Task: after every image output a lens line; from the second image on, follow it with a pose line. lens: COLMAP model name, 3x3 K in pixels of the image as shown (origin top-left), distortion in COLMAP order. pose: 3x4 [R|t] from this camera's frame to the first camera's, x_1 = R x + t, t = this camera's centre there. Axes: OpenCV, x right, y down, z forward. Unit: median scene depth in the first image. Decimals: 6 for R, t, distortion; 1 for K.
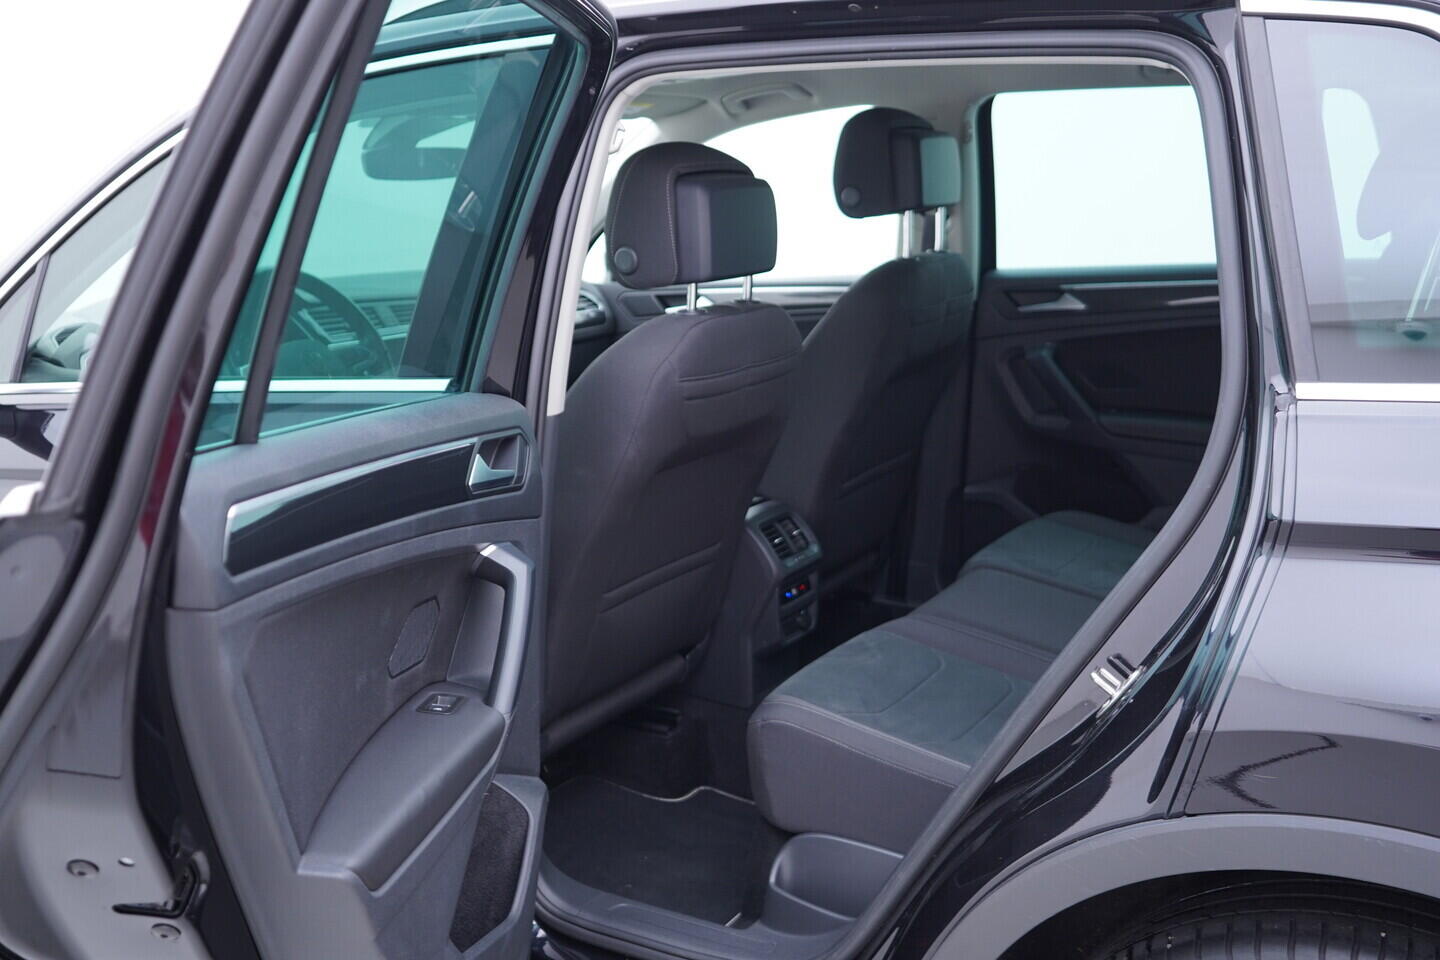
lens RADIAL K [[1495.1, 0, 722.5], [0, 1495.1, 478.5], [0, 0, 1]] dist [0.002192, 0.000000]
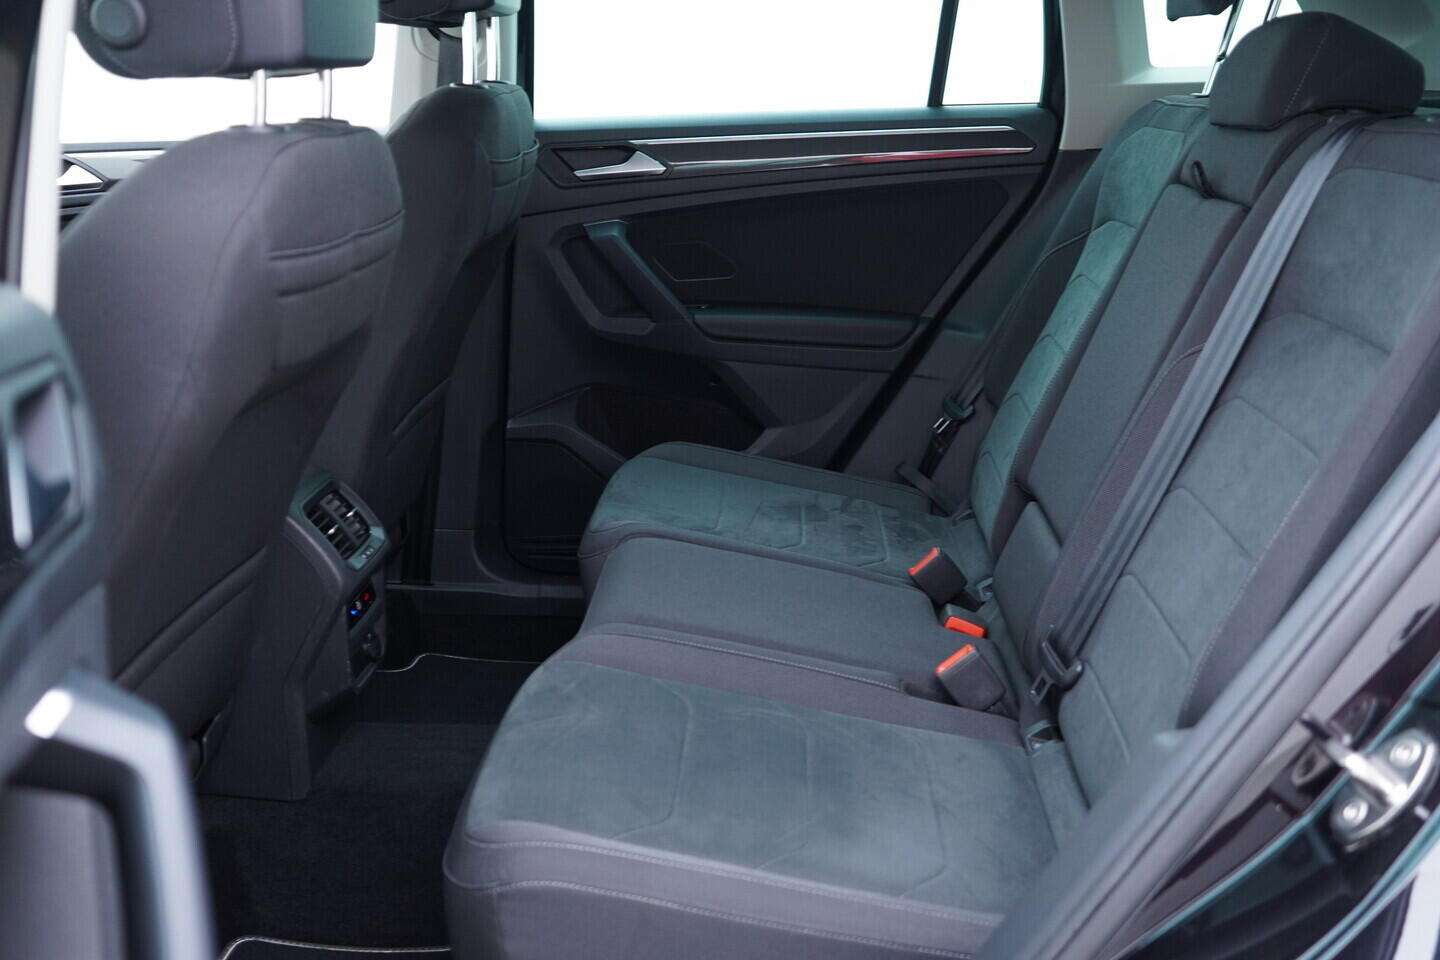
lens RADIAL K [[1495.1, 0, 721.3], [0, 1495.1, 473.7], [0, 0, 1]] dist [0.002192, 0.000000]
pose [[0.885264, -0.093704, 0.455551, -0.099262], [0.071811, 0.995287, 0.065175, -0.010696], [-0.459511, -0.024983, 0.887820, 0.359017]]
